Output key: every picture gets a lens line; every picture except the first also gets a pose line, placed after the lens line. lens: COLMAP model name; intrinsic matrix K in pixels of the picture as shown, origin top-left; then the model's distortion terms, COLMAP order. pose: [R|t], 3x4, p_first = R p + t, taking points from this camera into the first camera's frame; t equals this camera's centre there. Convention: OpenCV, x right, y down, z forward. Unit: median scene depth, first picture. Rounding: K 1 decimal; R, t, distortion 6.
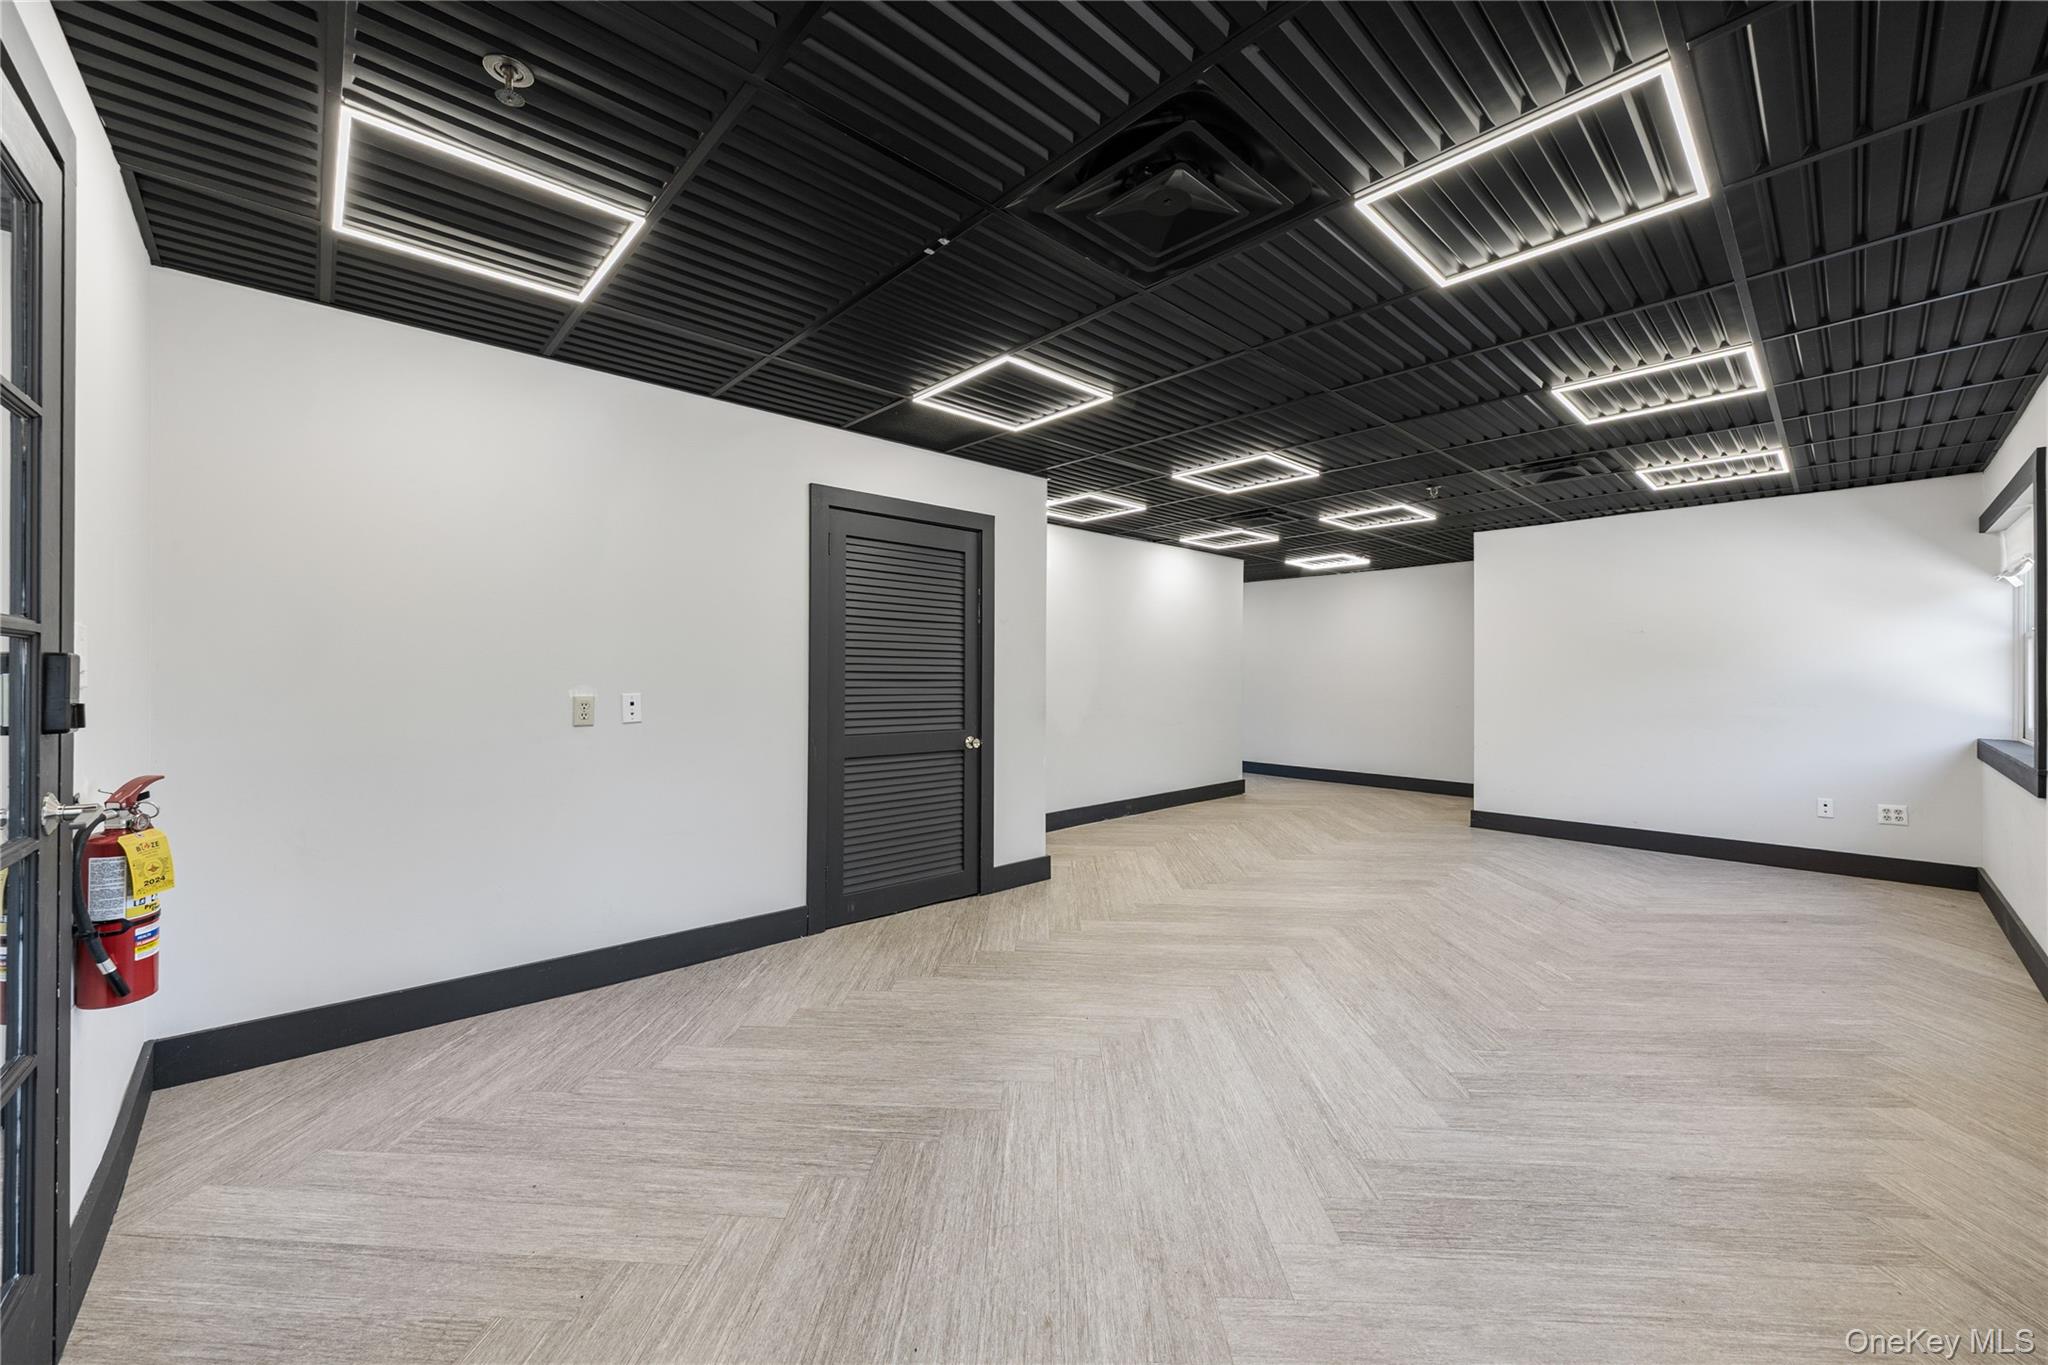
lens RADIAL K [[767.3, 0, 1019.2], [0, 767.3, 666.9], [0, 0, 1]] dist [0.003698, -0.001311]
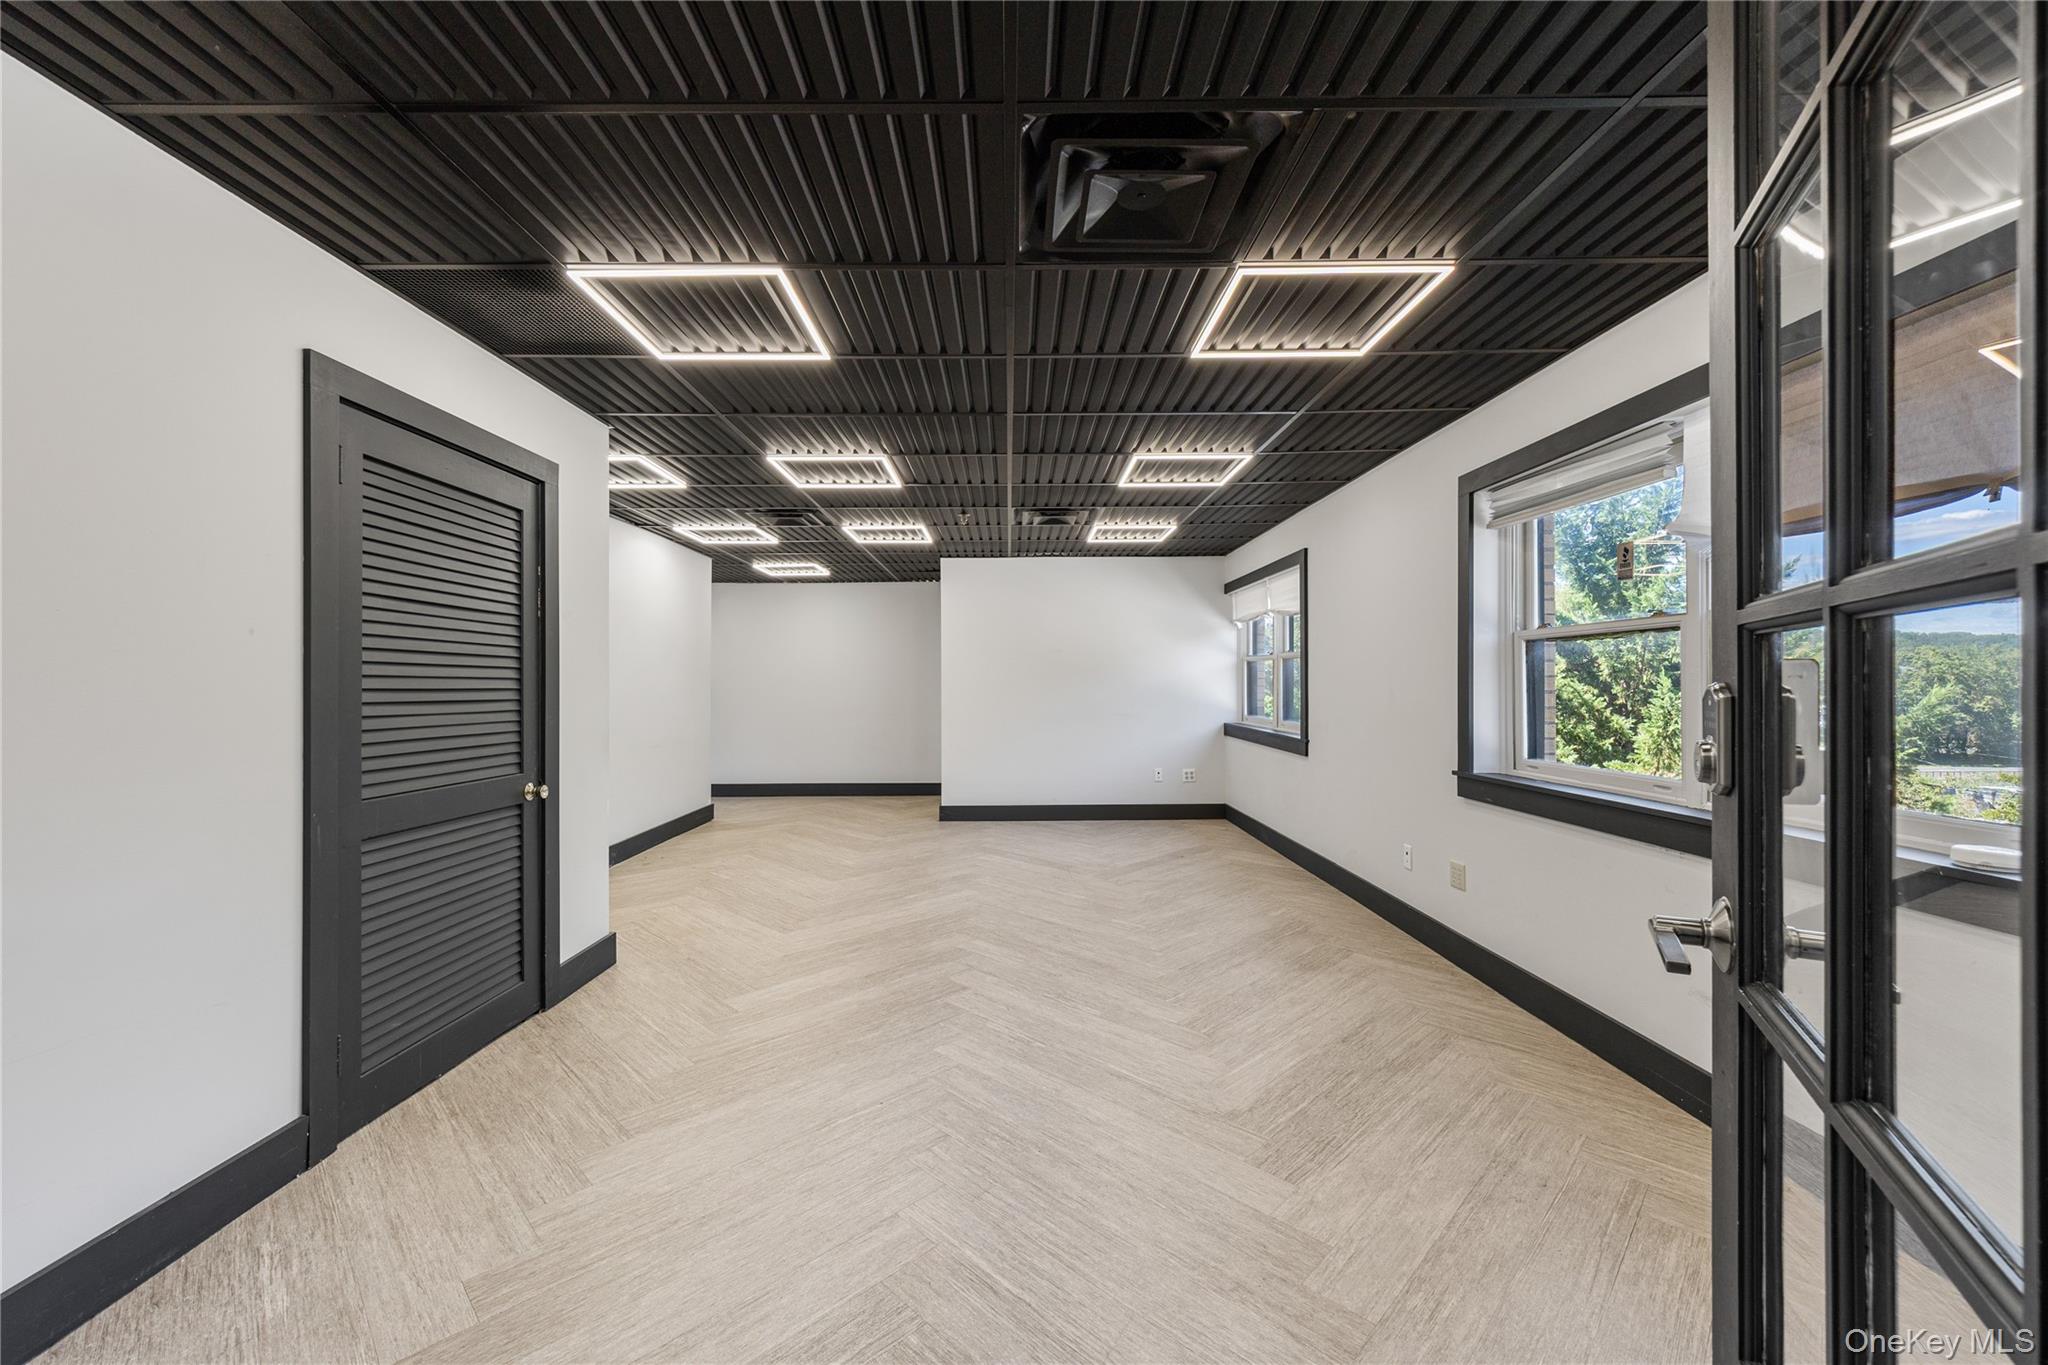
lens RADIAL K [[806.4, 0, 1011.9], [0, 806.4, 680.7], [0, 0, 1]] dist [0.009525, -0.002363]
pose [[0.681515, -0.003955, 0.731793, -0.339949], [-0.000136, 0.999985, 0.005532, -0.004238], [-0.731804, -0.003870, 0.681504, 0.222831]]
